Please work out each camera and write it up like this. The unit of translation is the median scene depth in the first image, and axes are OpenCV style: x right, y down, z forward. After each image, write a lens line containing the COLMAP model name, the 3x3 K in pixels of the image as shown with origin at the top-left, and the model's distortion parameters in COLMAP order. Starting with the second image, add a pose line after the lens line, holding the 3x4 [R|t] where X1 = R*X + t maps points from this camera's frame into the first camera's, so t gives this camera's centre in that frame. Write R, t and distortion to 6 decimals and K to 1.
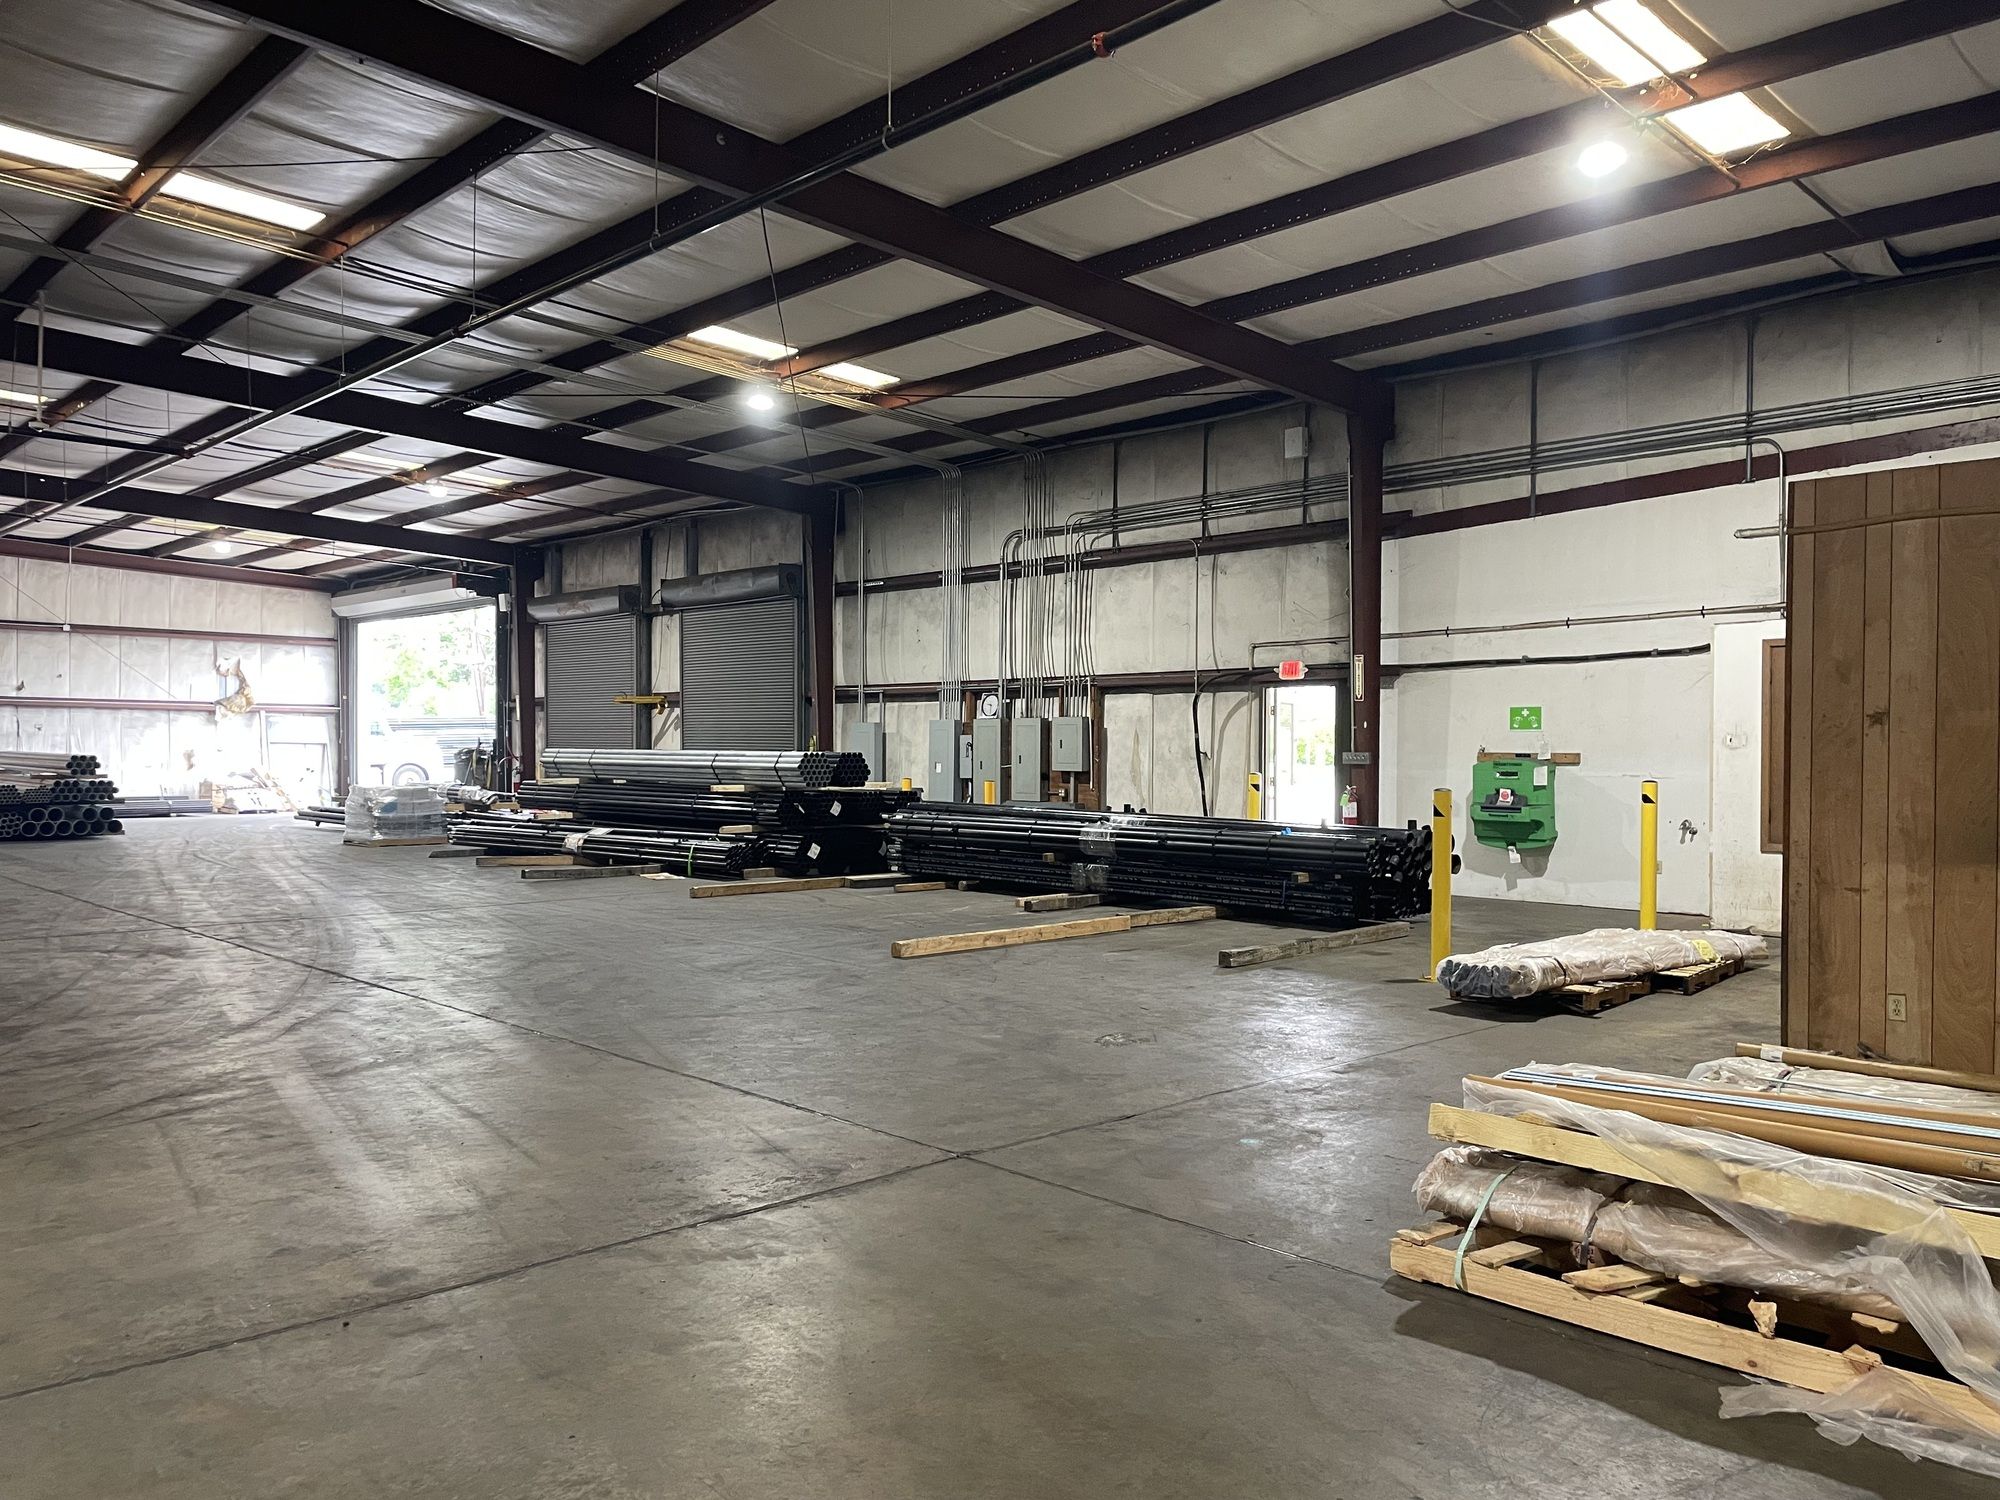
lens RADIAL K [[1454.4, 0, 1009.7], [0, 1454.4, 696.5], [0, 0, 1]] dist [0.041577, -0.054733]
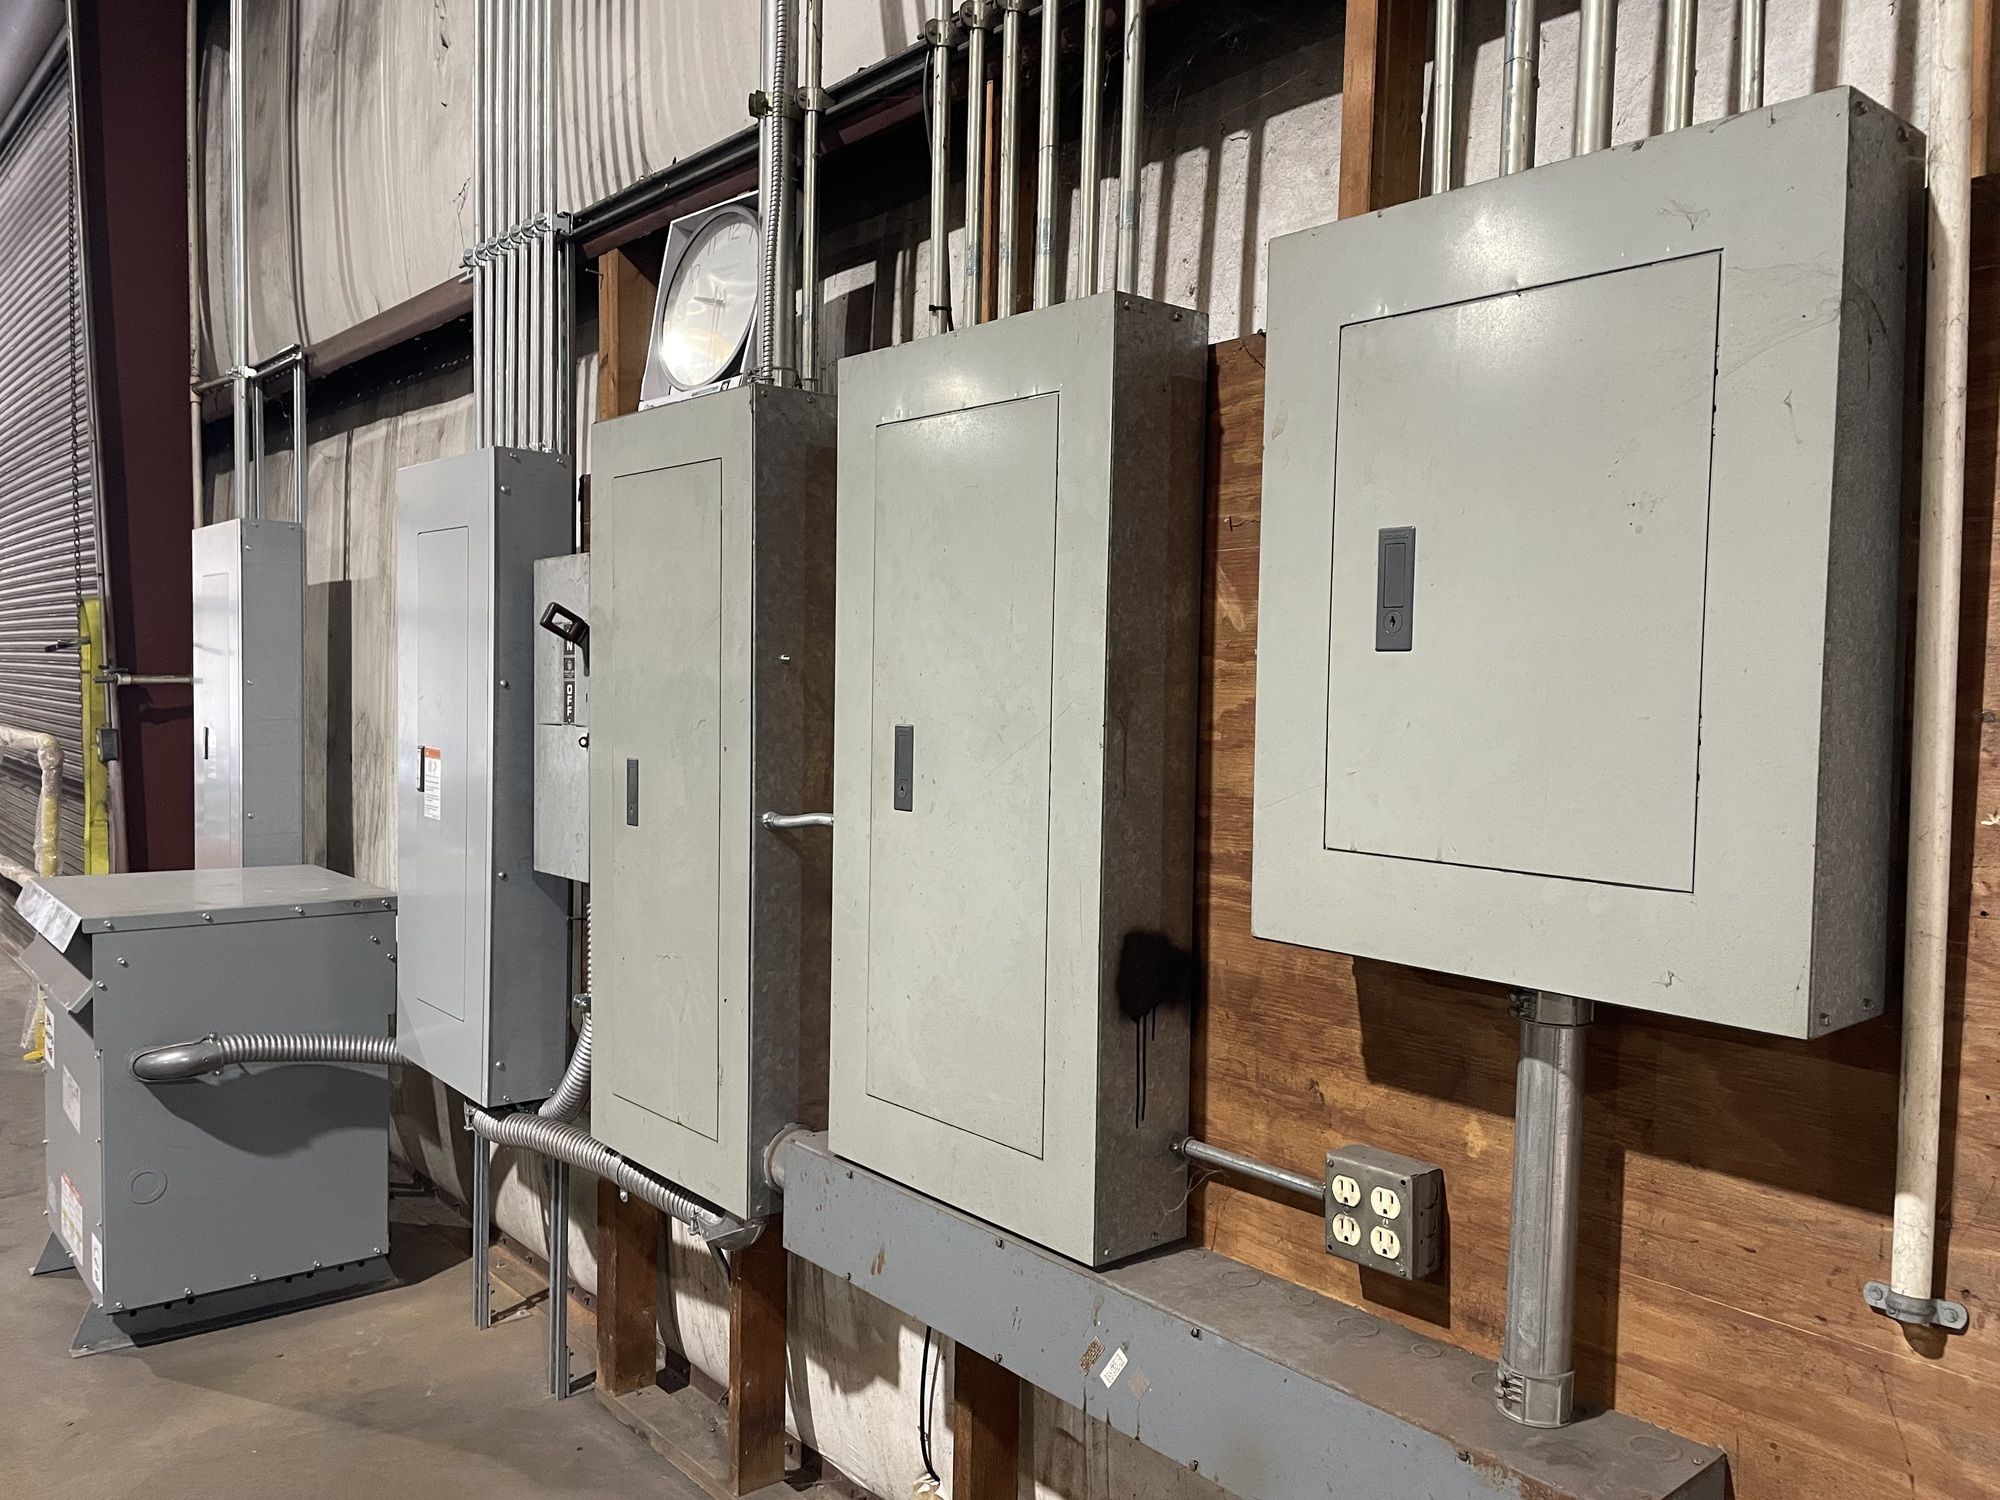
lens RADIAL K [[1484.6, 0, 1001.3], [0, 1484.6, 705.2], [0, 0, 1]] dist [0.076974, -0.089919]
pose [[0.997724, 0.018006, -0.064977, 0.020424], [-0.014342, 0.998304, 0.056414, 0.034008], [0.065883, -0.055354, 0.996291, 0.913906]]
